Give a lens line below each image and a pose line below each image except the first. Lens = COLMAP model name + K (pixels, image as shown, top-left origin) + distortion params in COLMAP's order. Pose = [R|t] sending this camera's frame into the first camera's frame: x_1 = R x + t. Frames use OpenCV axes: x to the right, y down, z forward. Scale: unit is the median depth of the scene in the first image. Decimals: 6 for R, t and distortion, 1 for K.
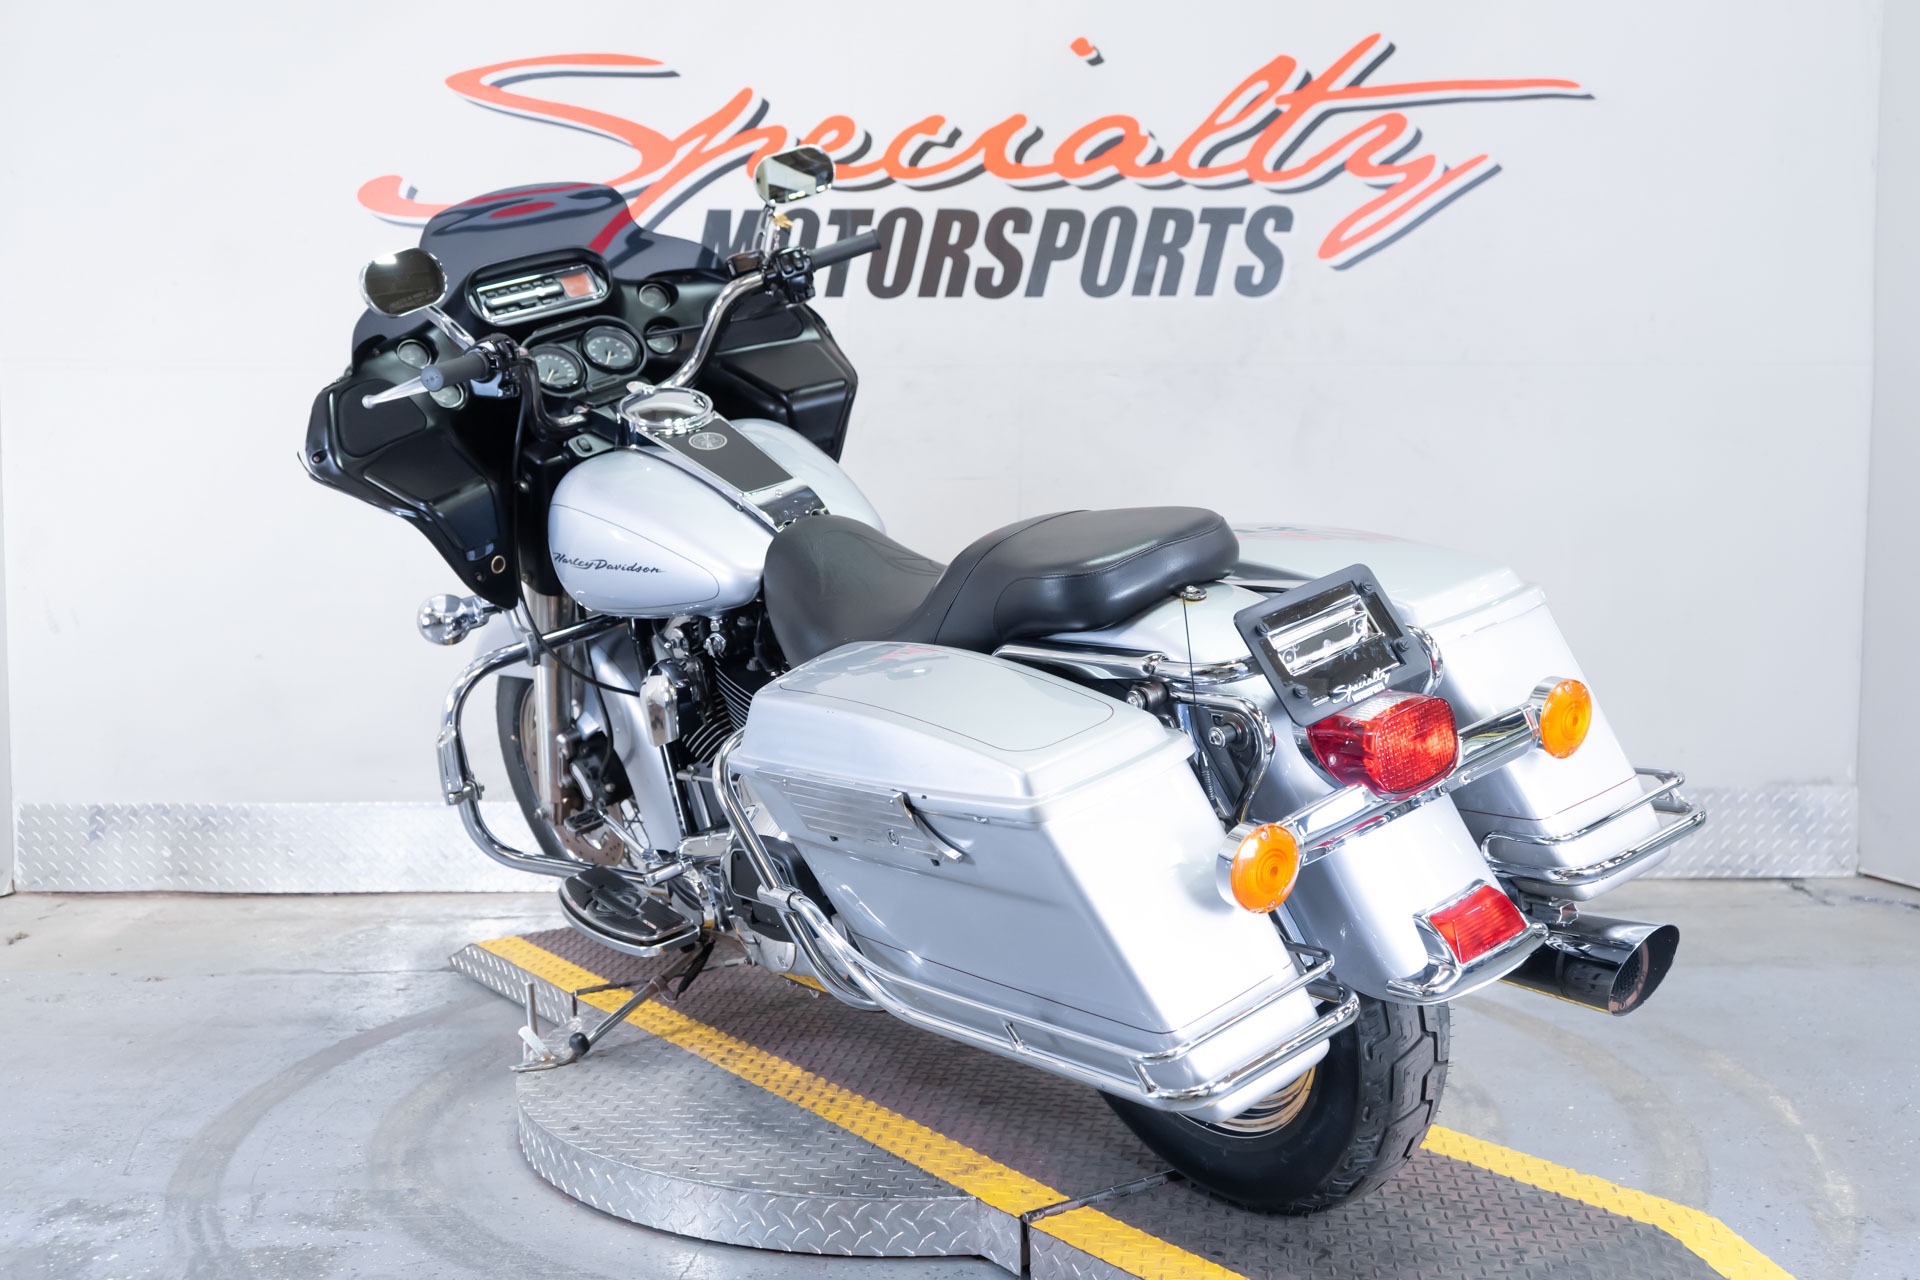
lens RADIAL K [[1925.5, 0, 959.6], [0, 1925.5, 629.6], [0, 0, 1]] dist [0.017711, 0.000000]
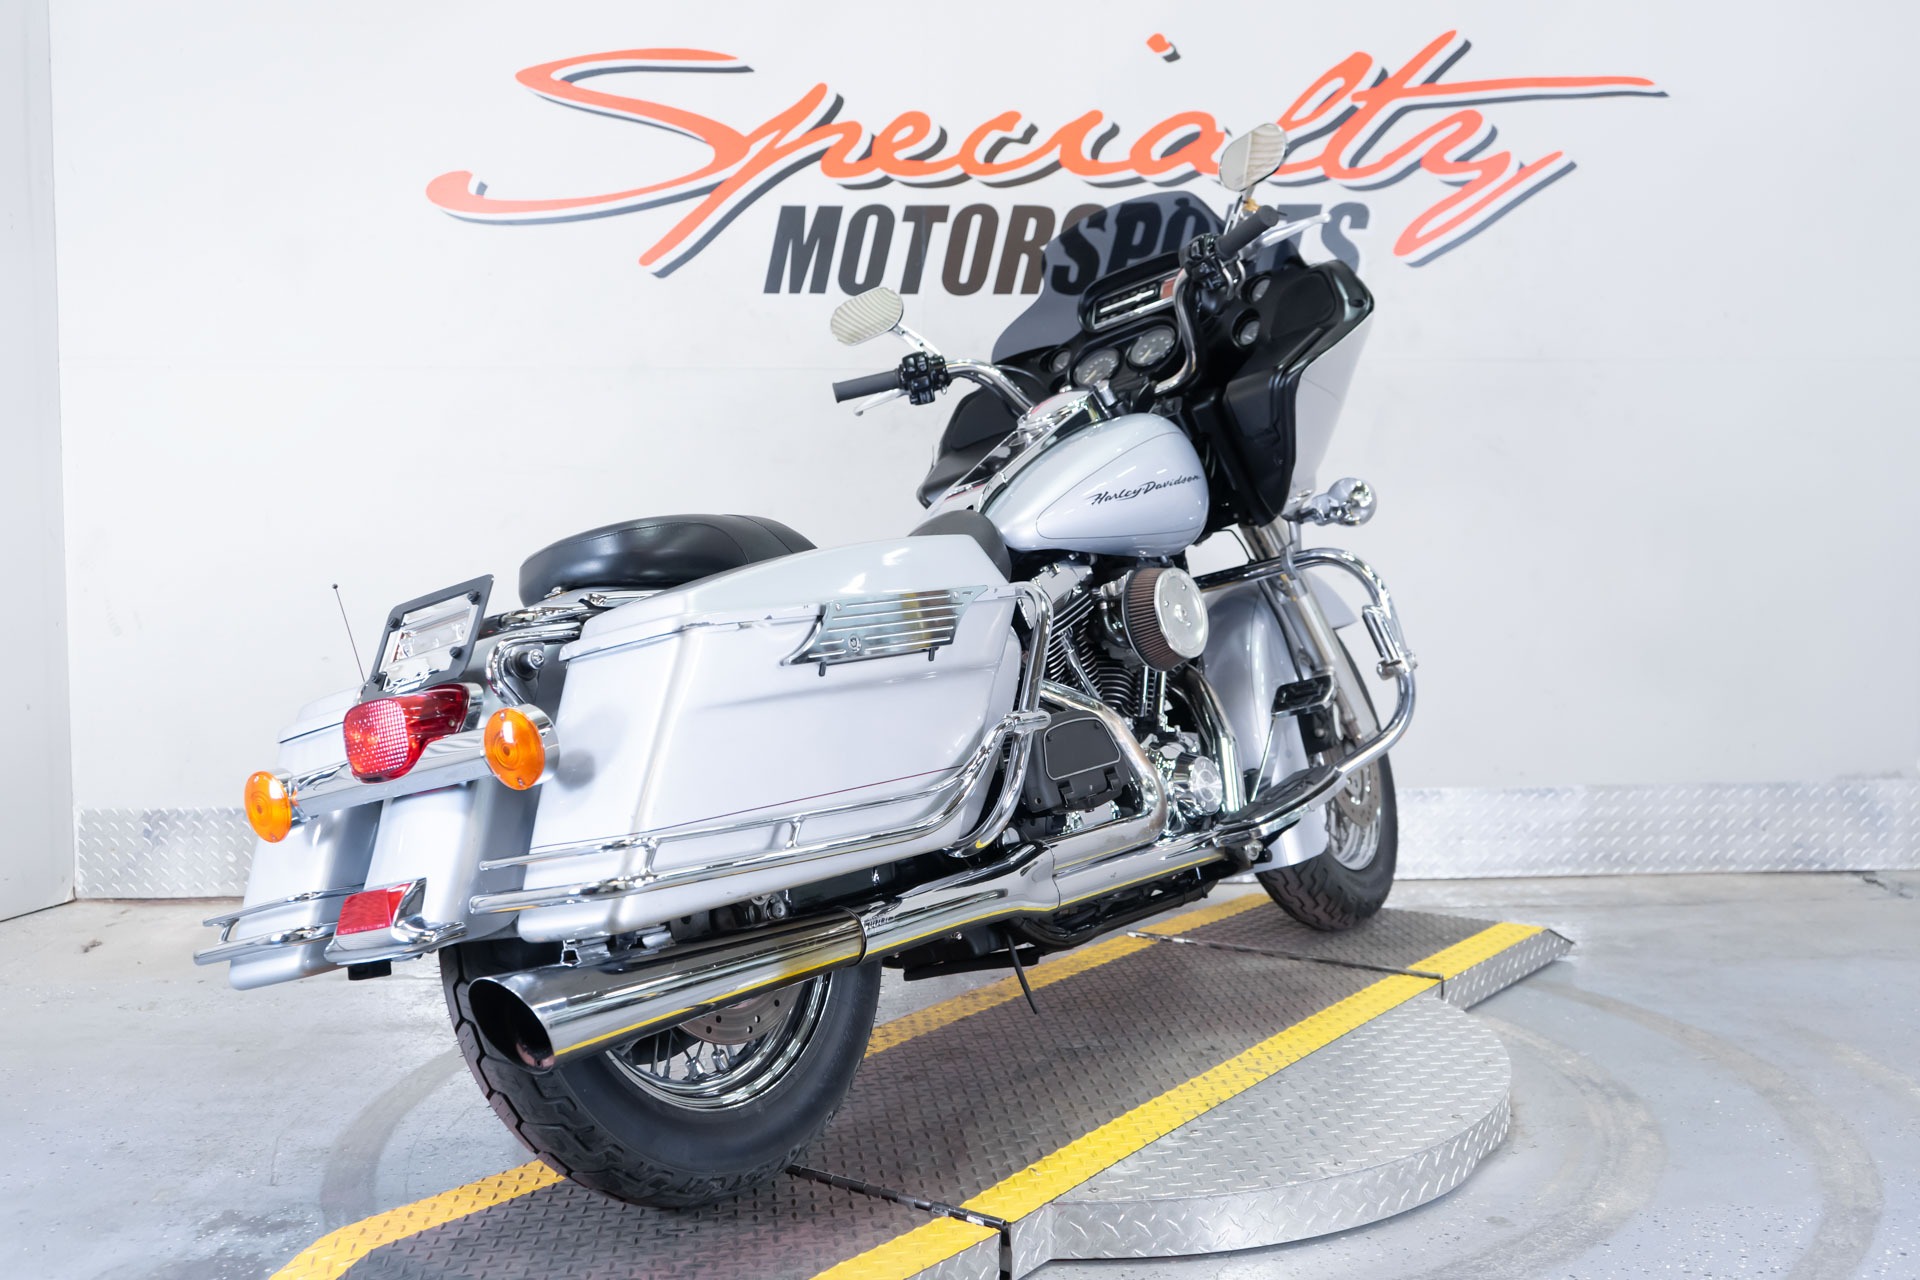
lens RADIAL K [[1925.5, 0, 967.1], [0, 1925.5, 630.8], [0, 0, 1]] dist [0.017711, 0.000000]
pose [[0.999646, -0.004486, 0.026236, -0.062572], [0.004464, 0.999990, 0.000883, 0.000394], [-0.026240, -0.000766, 0.999655, 0.005387]]
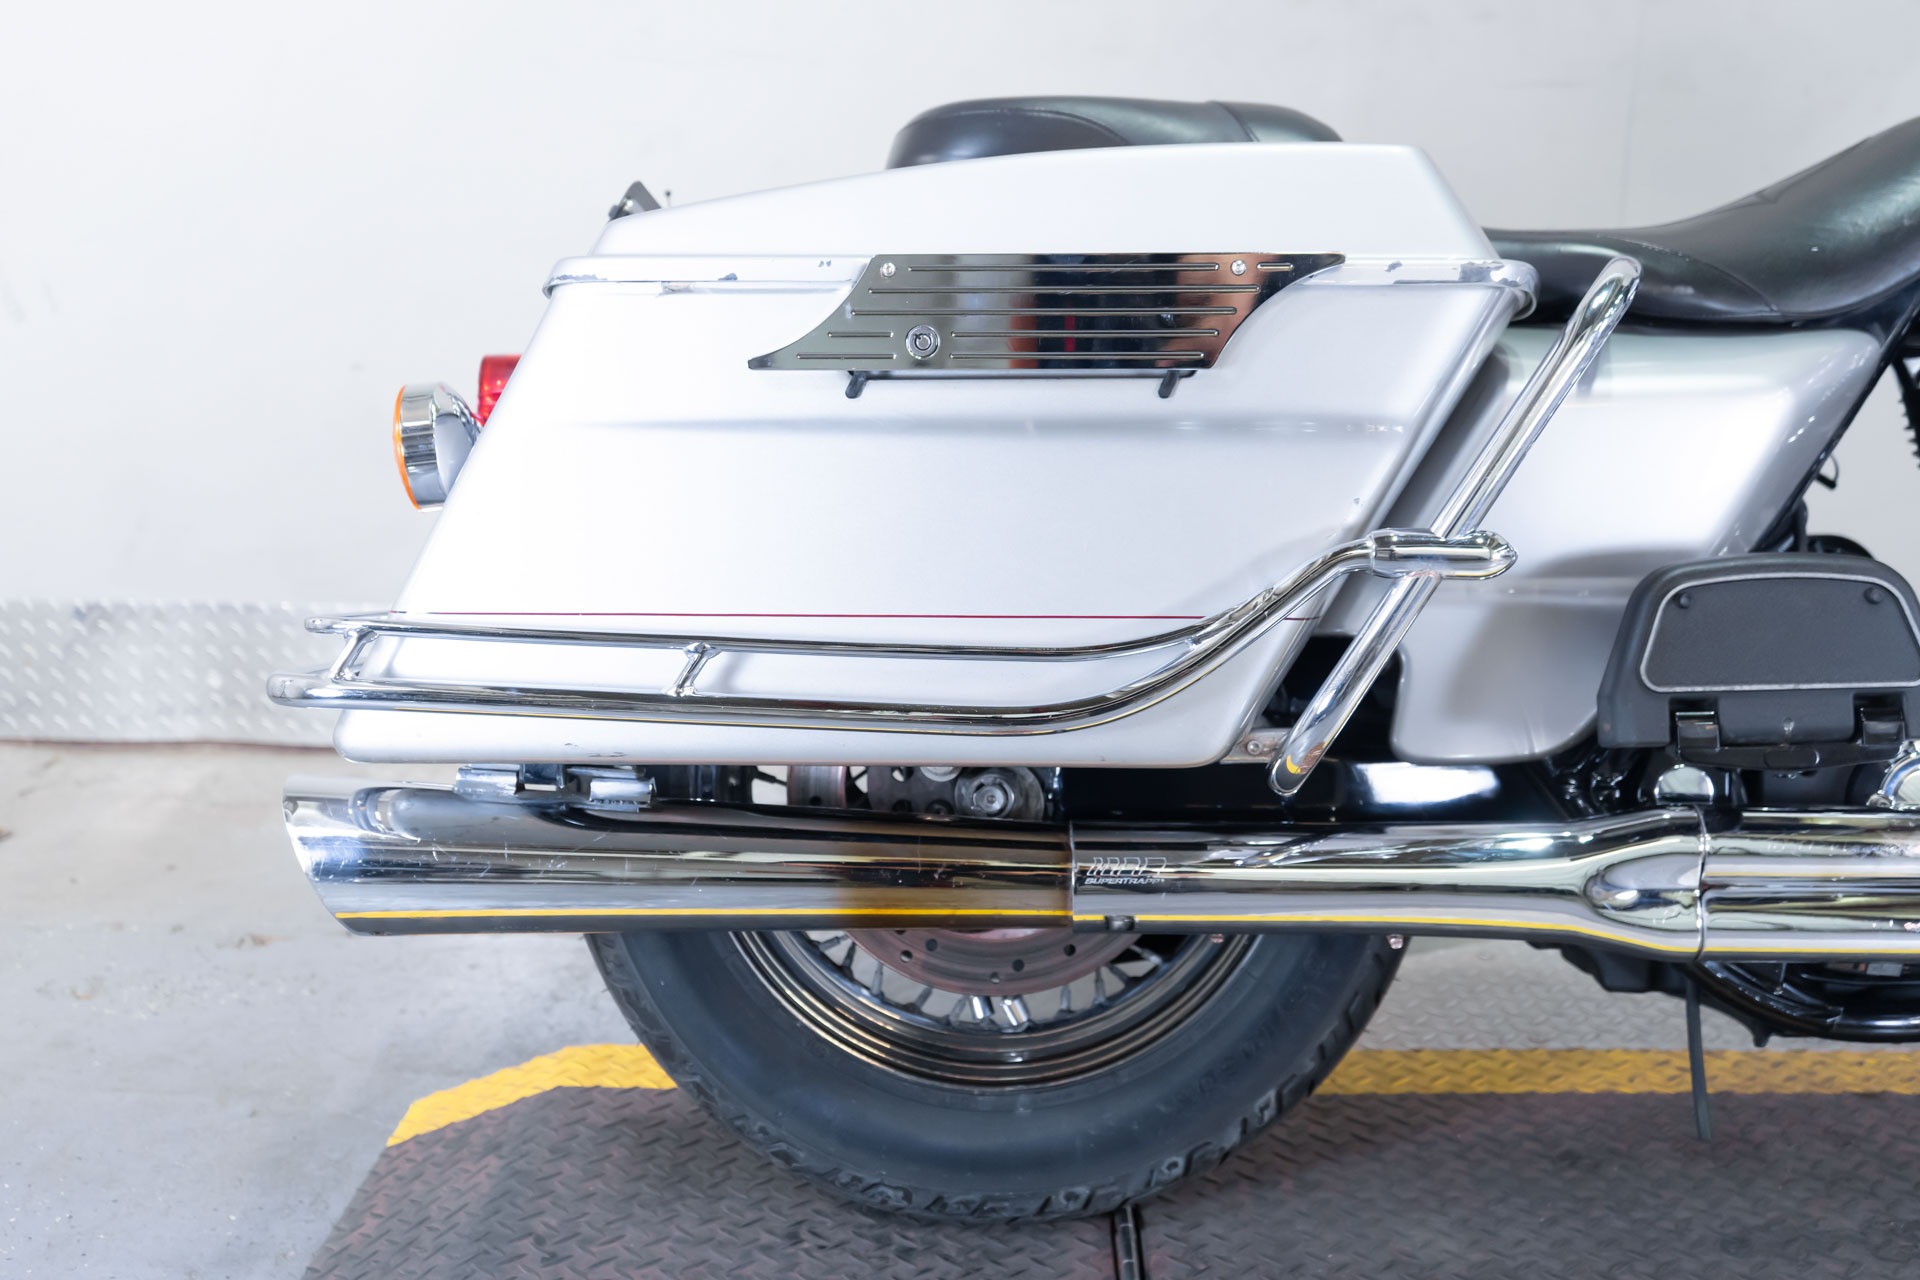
lens RADIAL K [[2169.1, 0, 994.1], [0, 2169.1, 590.6], [0, 0, 1]] dist [0.006532, 0.000000]
pose [[0.999709, 0.012986, 0.020313, -0.180250], [-0.015576, 0.990987, 0.133051, -0.010372], [-0.018402, -0.133328, 0.990901, 0.317244]]
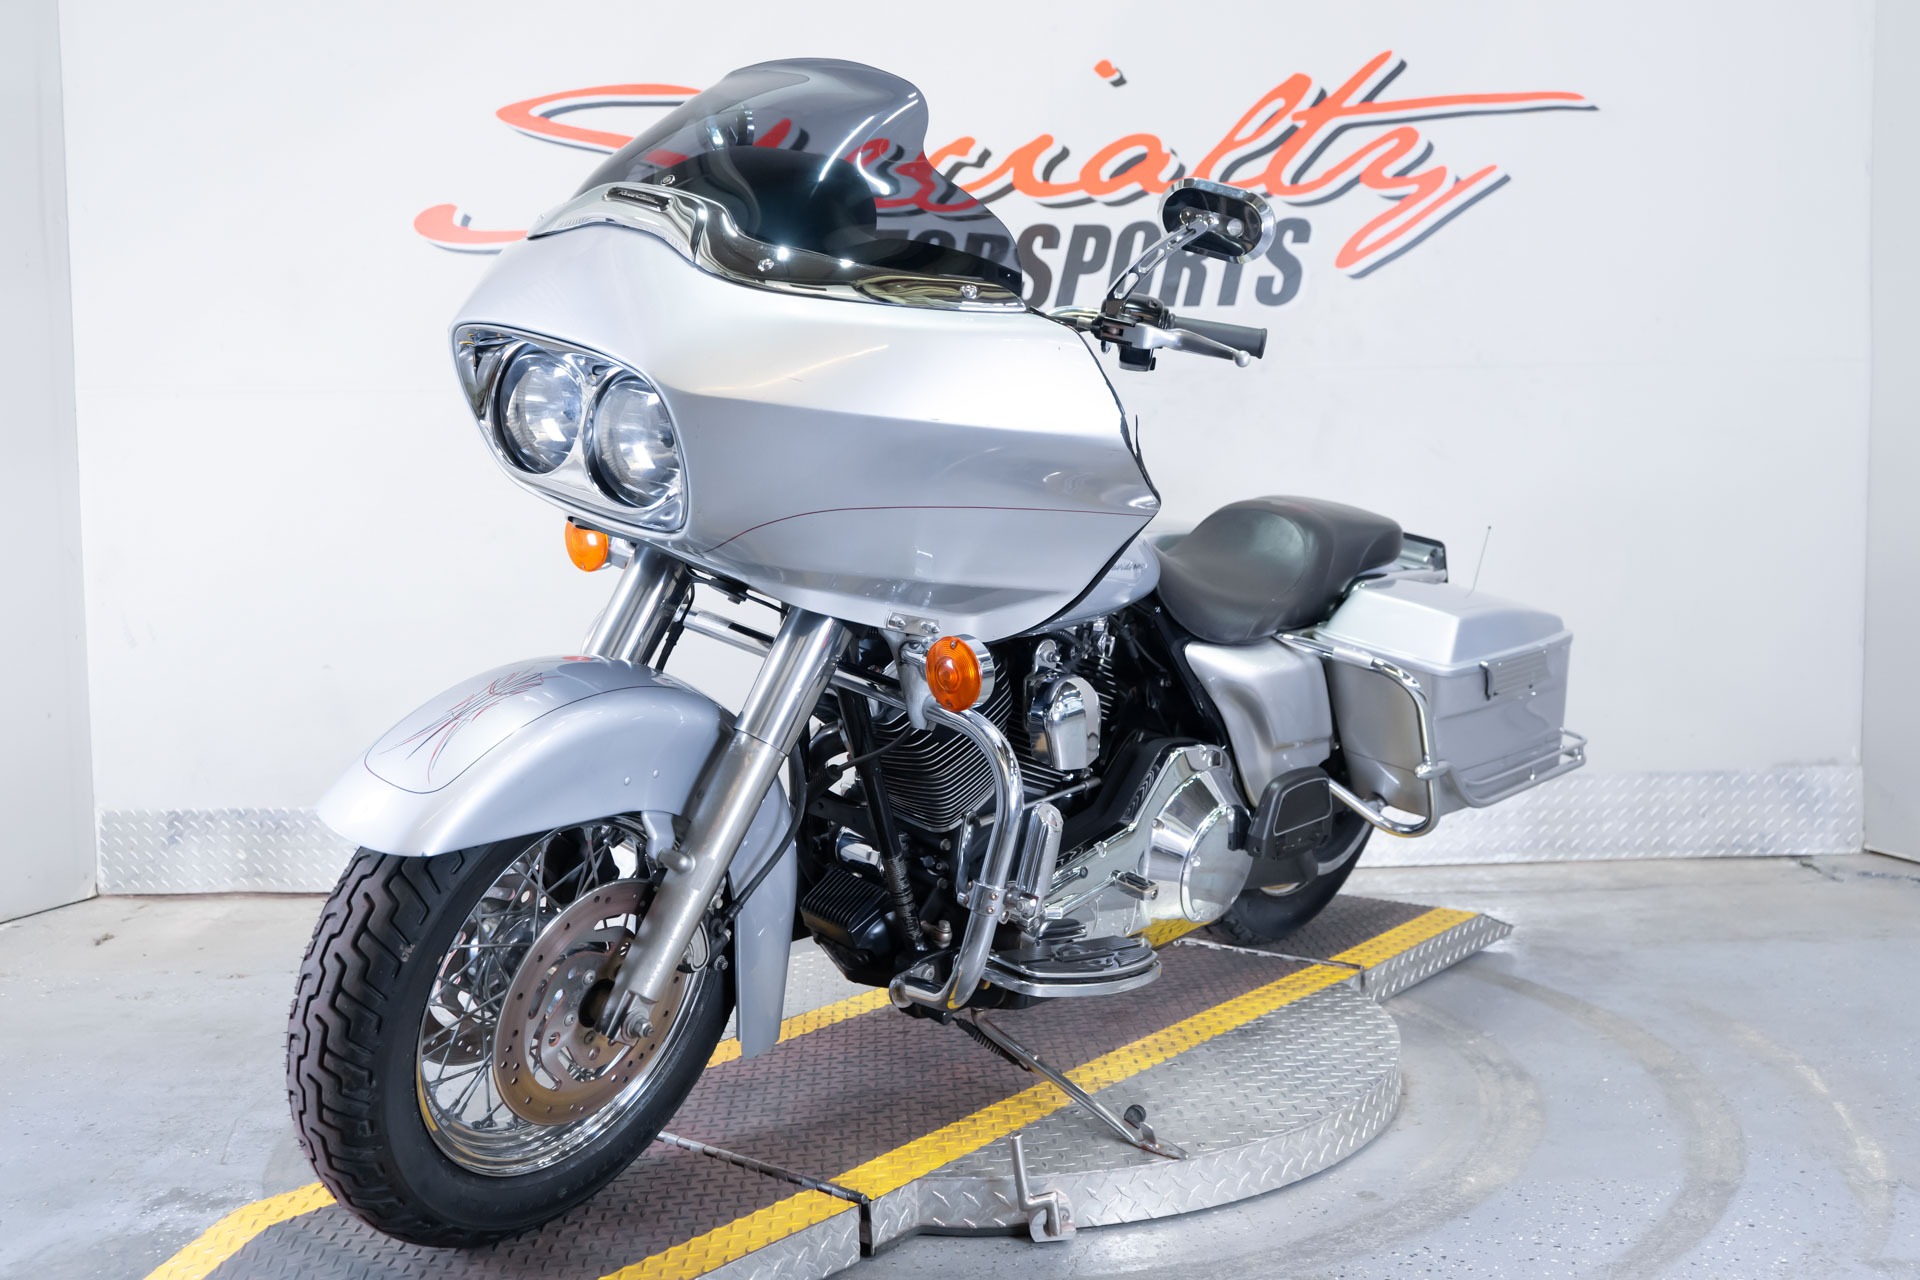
lens RADIAL K [[1844.1, 0, 963.2], [0, 1844.1, 630.1], [0, 0, 1]] dist [0.010098, 0.000000]
pose [[0.999849, -0.016337, -0.005988, -0.012280], [0.016338, 0.999867, 0.000071, -0.000220], [0.005986, -0.000169, 0.999982, 0.001911]]
